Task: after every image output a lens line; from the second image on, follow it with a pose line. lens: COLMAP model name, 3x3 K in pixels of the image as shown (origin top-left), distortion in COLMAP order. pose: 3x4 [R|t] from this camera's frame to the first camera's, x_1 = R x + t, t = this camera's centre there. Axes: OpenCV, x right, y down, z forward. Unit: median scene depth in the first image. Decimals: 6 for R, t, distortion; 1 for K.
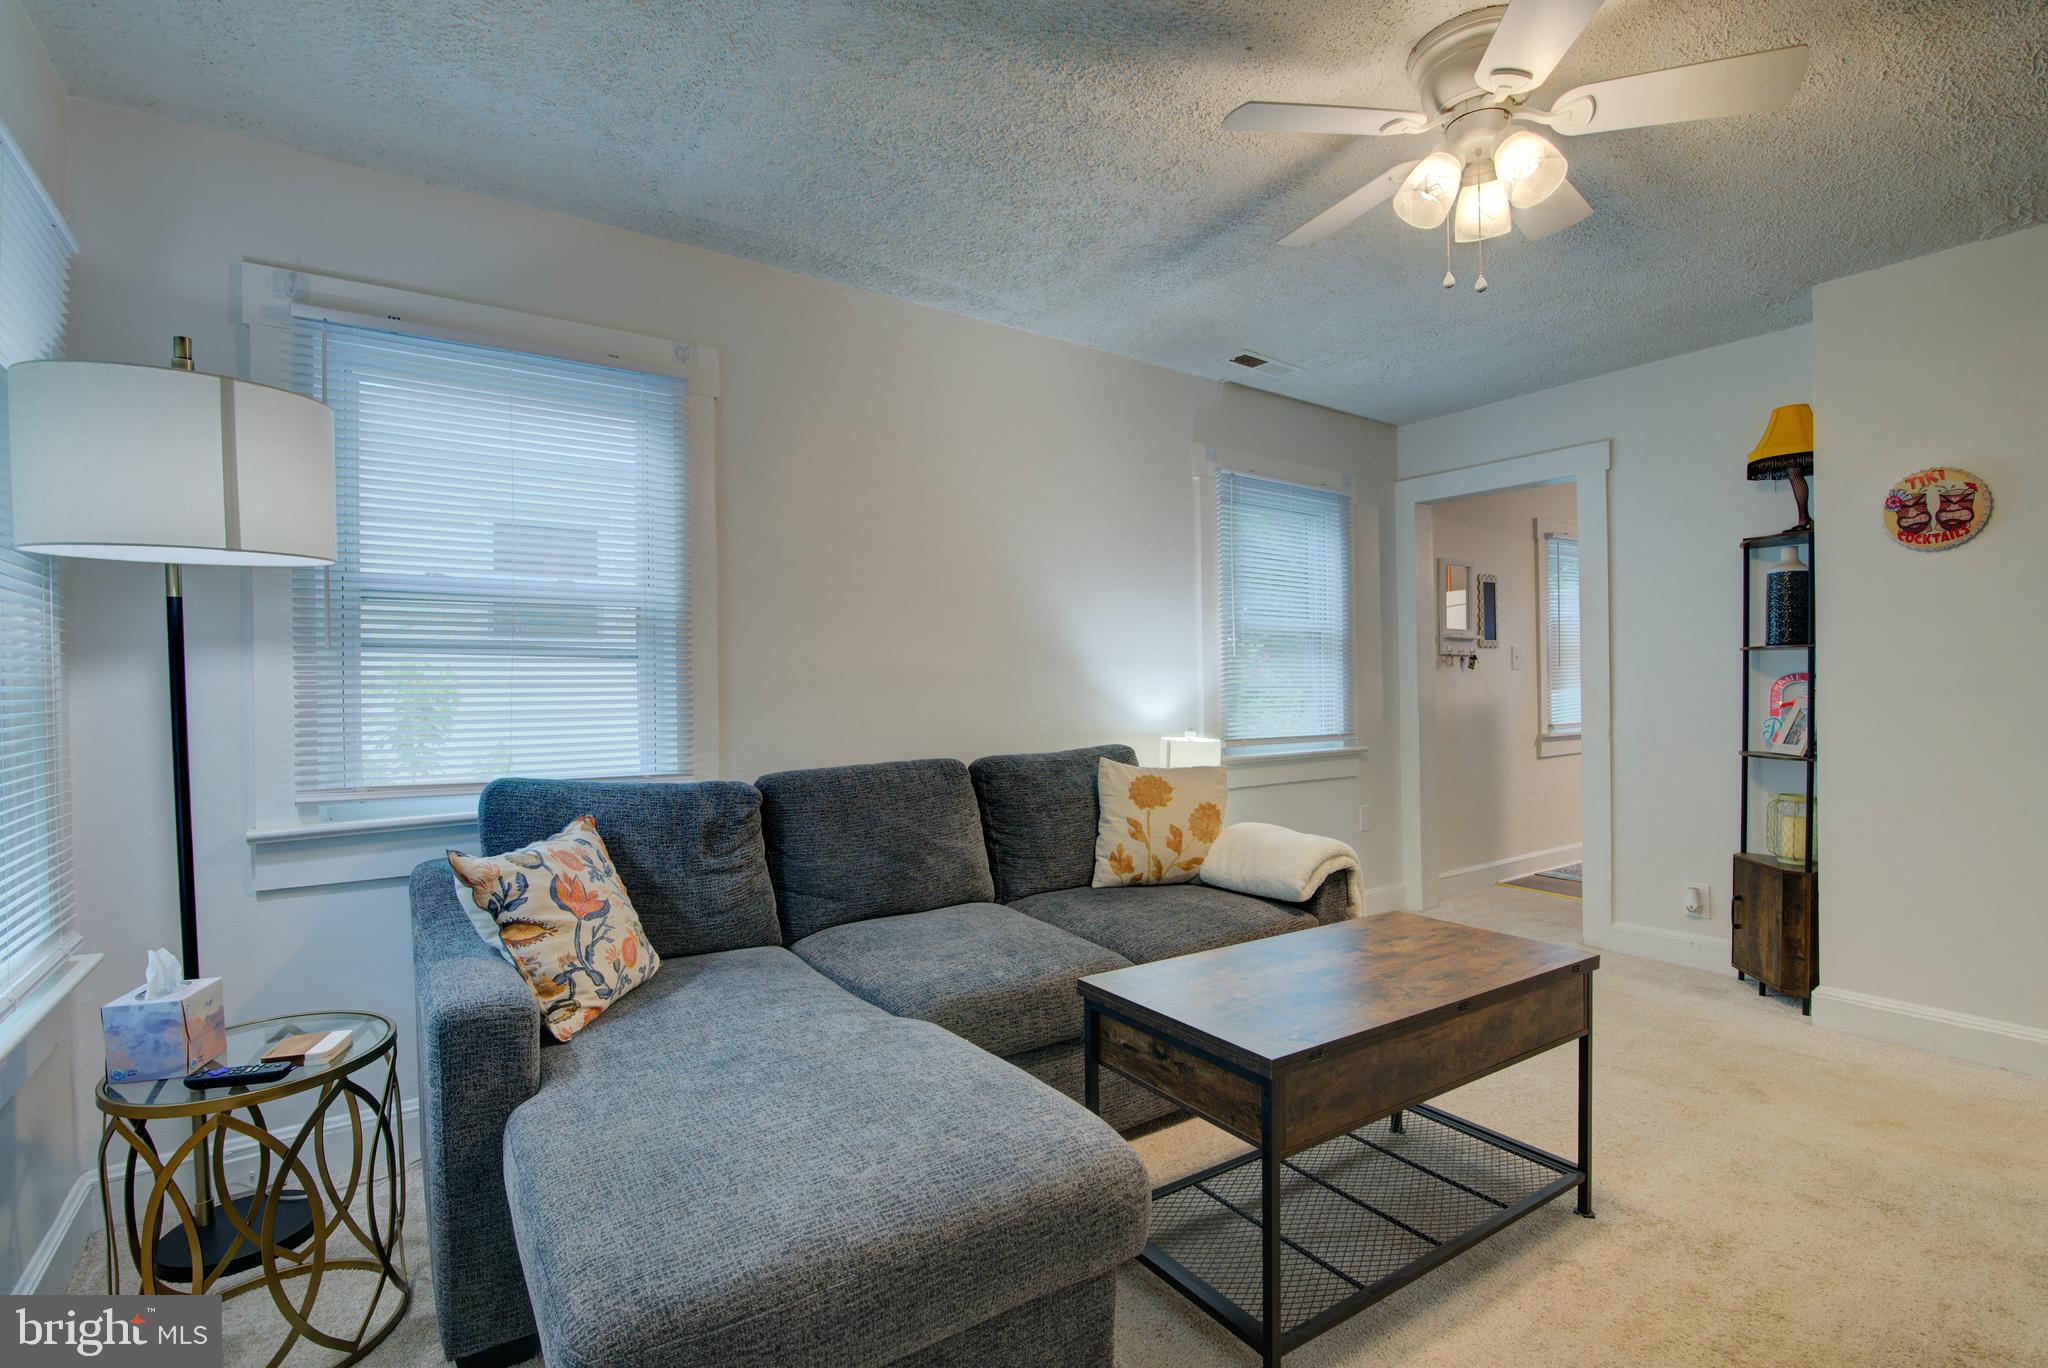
lens RADIAL K [[944.2, 0, 1028.3], [0, 944.2, 692.2], [0, 0, 1]] dist [-0.016644, 0.001088]
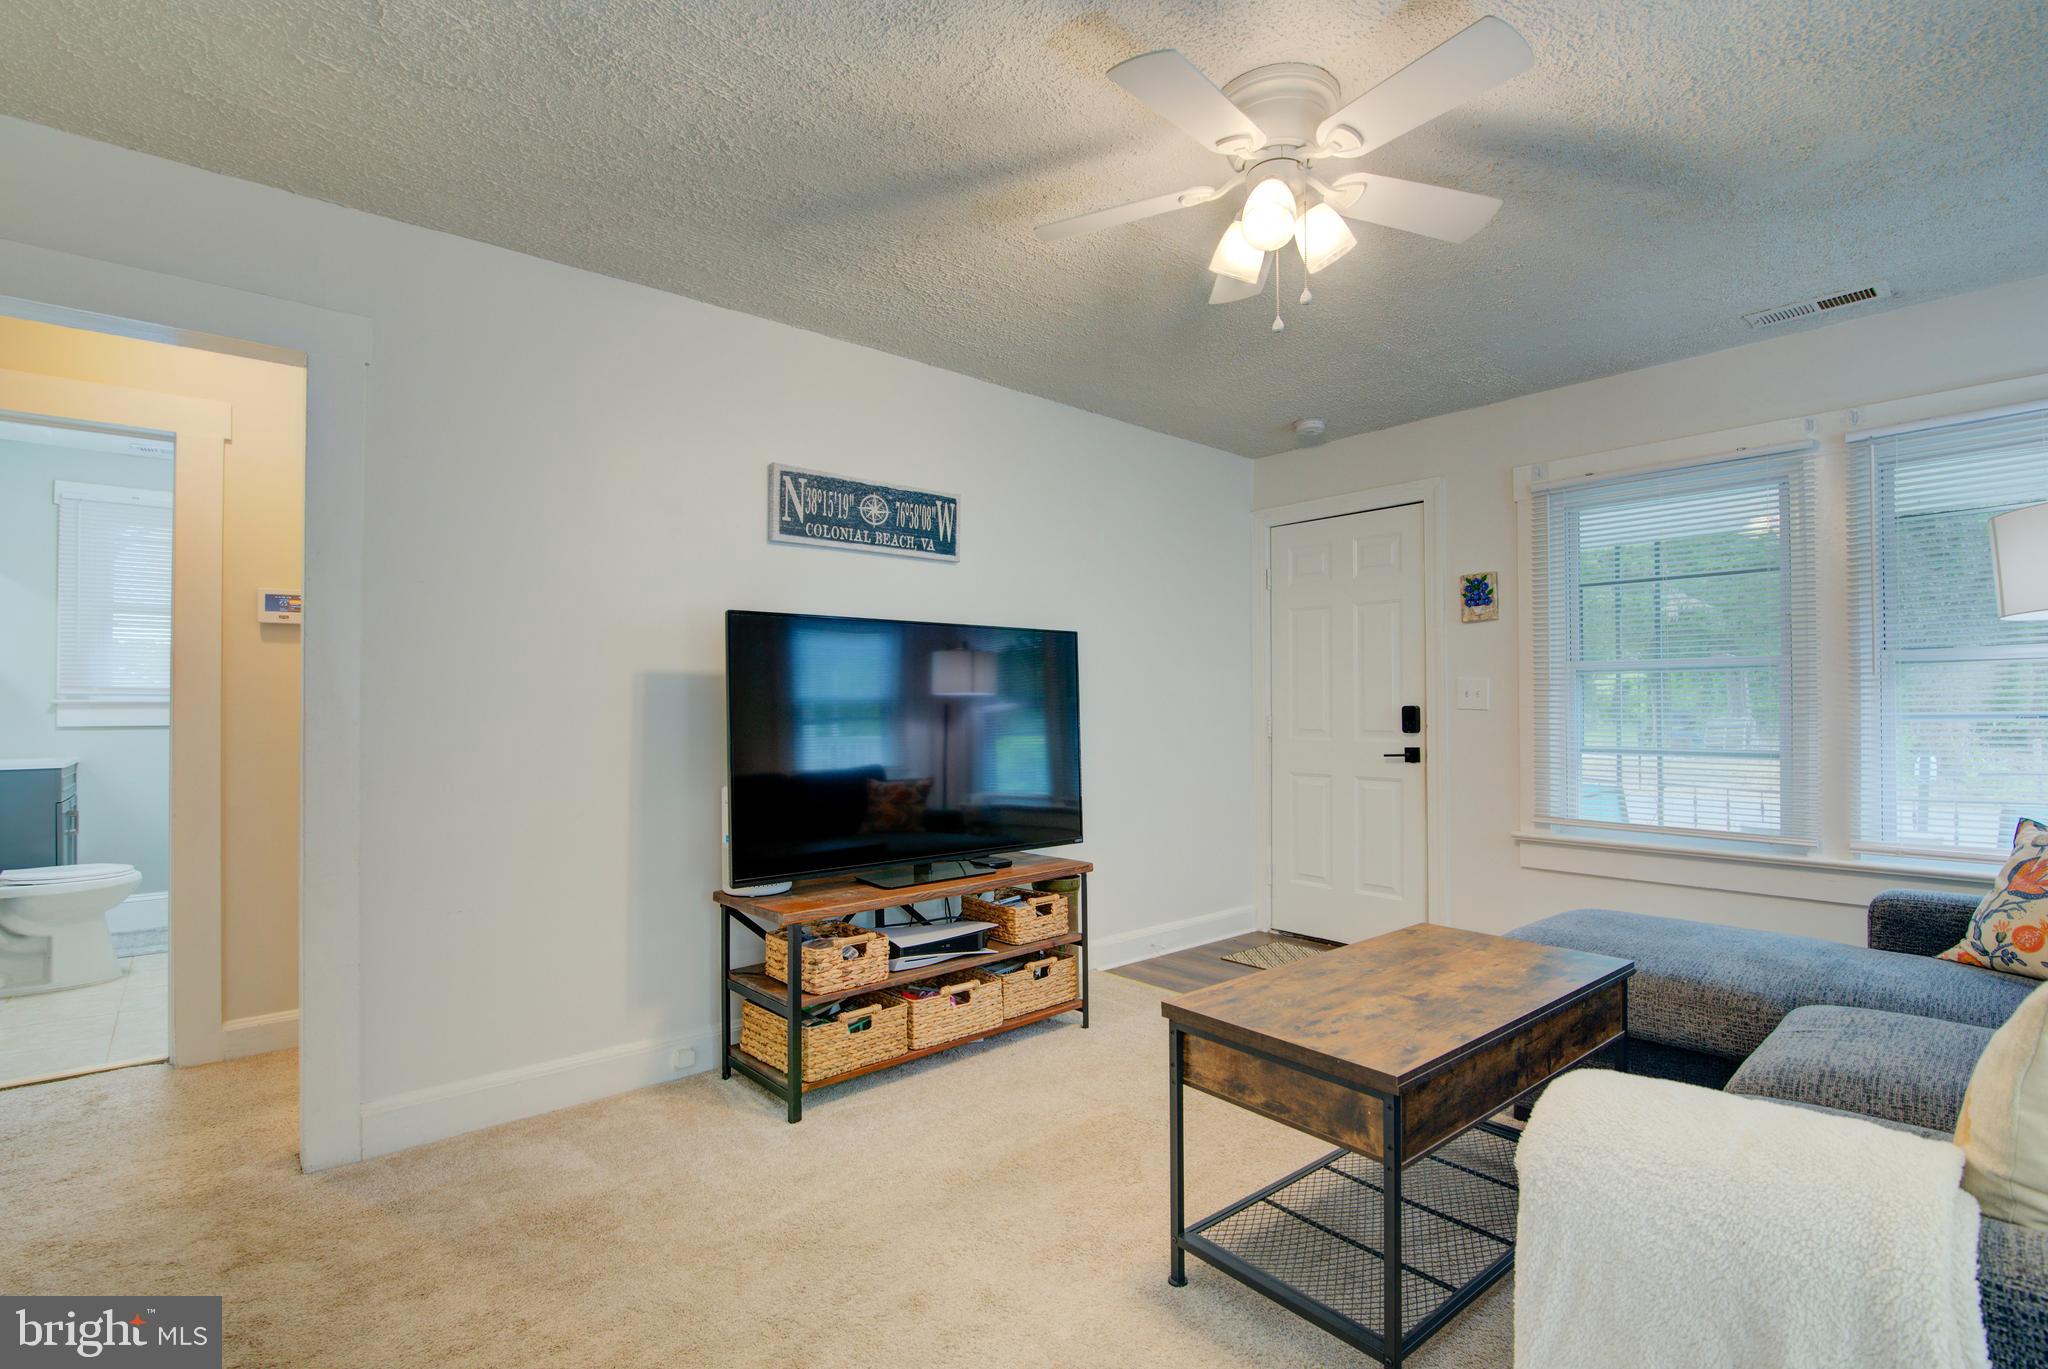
lens RADIAL K [[951.8, 0, 1027.2], [0, 951.8, 693.9], [0, 0, 1]] dist [-0.020176, 0.000559]
pose [[-0.995133, 0.014188, -0.097514, 0.601565], [0.015082, 0.999851, -0.008436, -0.013994], [0.097379, -0.009866, -0.995198, 1.397114]]
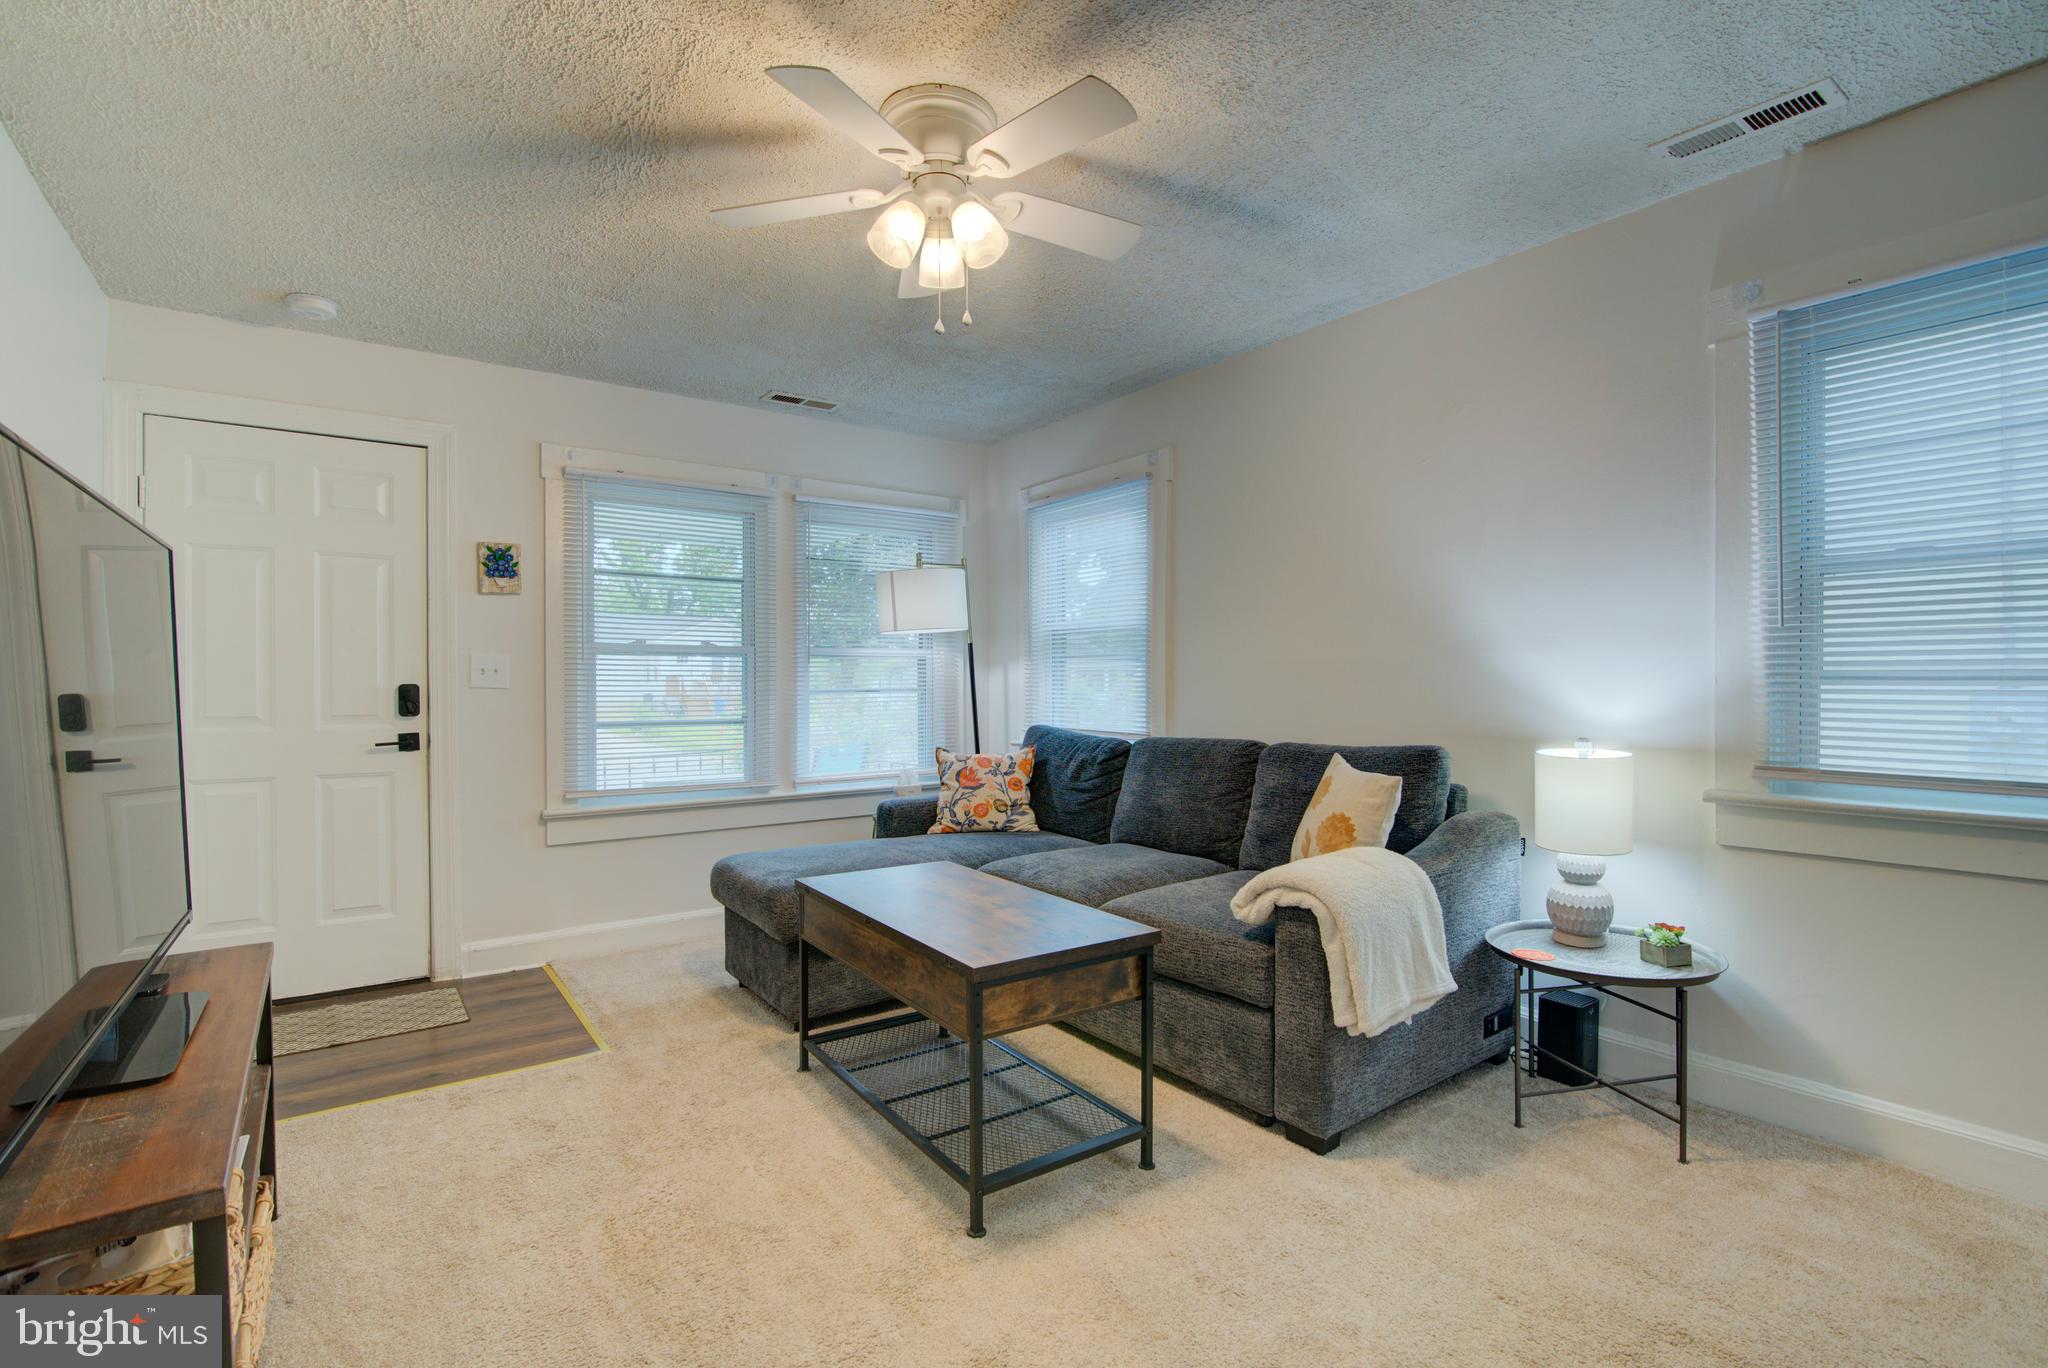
lens RADIAL K [[933.6, 0, 1024.8], [0, 933.6, 693.1], [0, 0, 1]] dist [-0.019145, 0.001063]
pose [[0.016197, 0.020300, -0.999663, 1.118149], [0.000014, 0.999794, 0.020303, -0.011602], [0.999869, -0.000343, 0.016193, 0.750448]]
